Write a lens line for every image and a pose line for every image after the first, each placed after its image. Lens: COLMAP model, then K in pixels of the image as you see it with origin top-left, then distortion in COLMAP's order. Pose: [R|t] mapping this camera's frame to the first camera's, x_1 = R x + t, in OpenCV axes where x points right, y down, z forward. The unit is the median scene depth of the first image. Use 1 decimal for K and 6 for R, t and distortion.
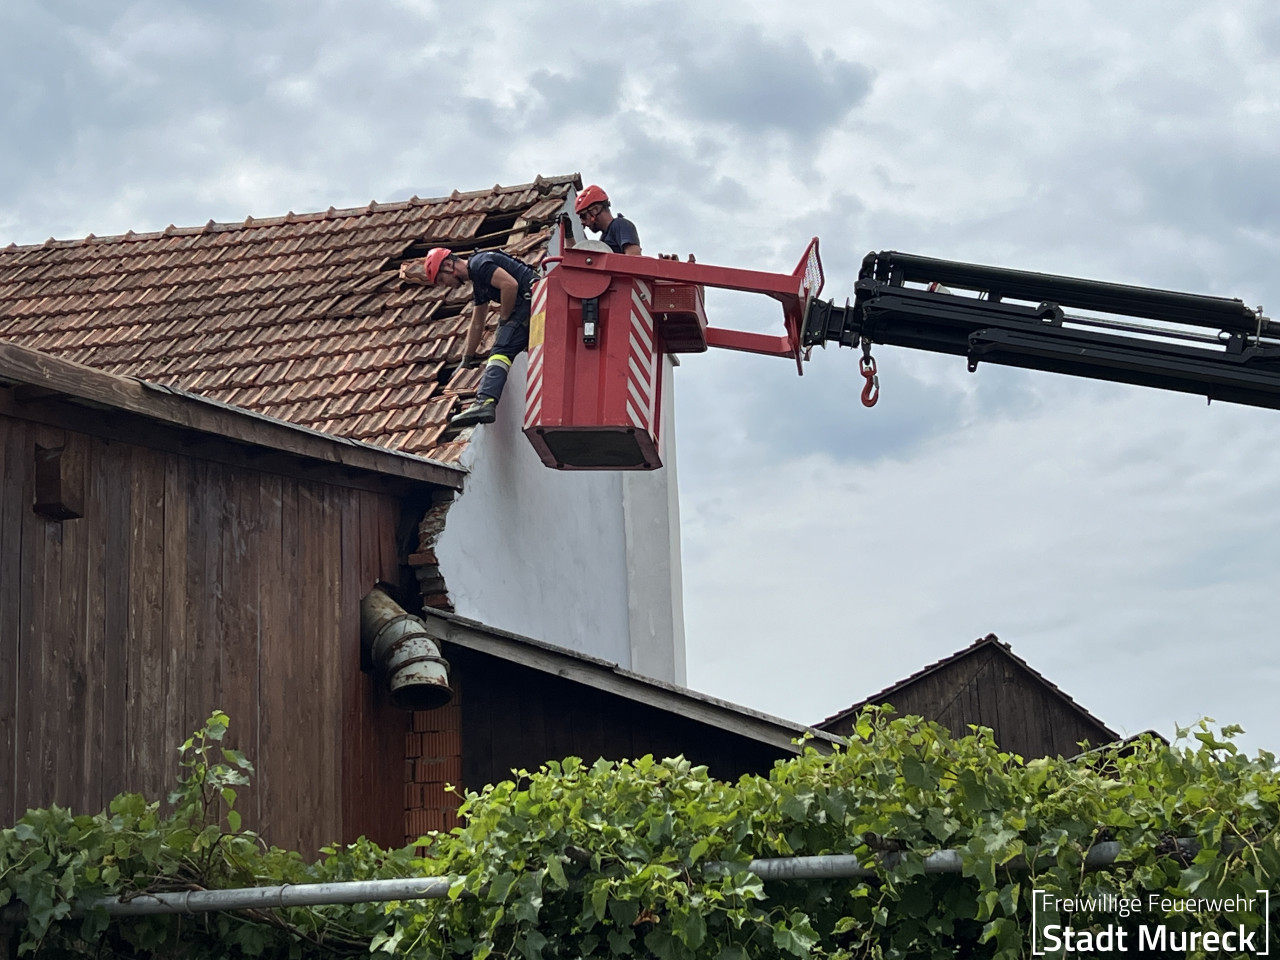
lens RADIAL K [[2158.9, 0, 640.0], [0, 2158.9, 480.0], [0, 0, 1]] dist [0.379199, -1.844795]
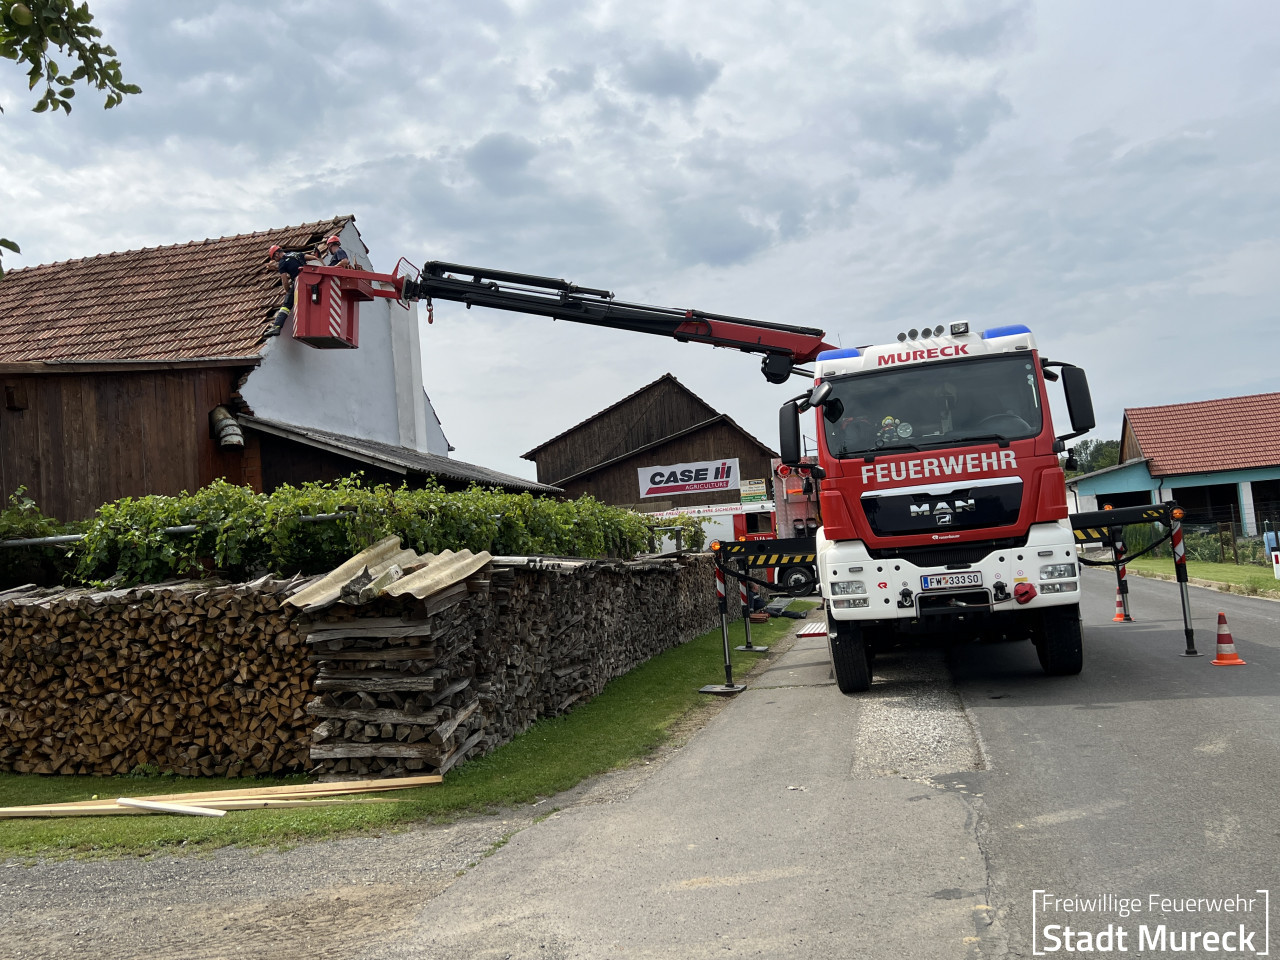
lens RADIAL K [[1053.1, 0, 640.0], [0, 1053.1, 480.0], [0, 0, 1]] dist [0.075906, -0.115101]
pose [[0.999279, -0.037405, 0.006459, 0.291838], [0.035502, 0.981199, 0.189704, -0.069495], [-0.013433, -0.189338, 0.981820, -0.230437]]
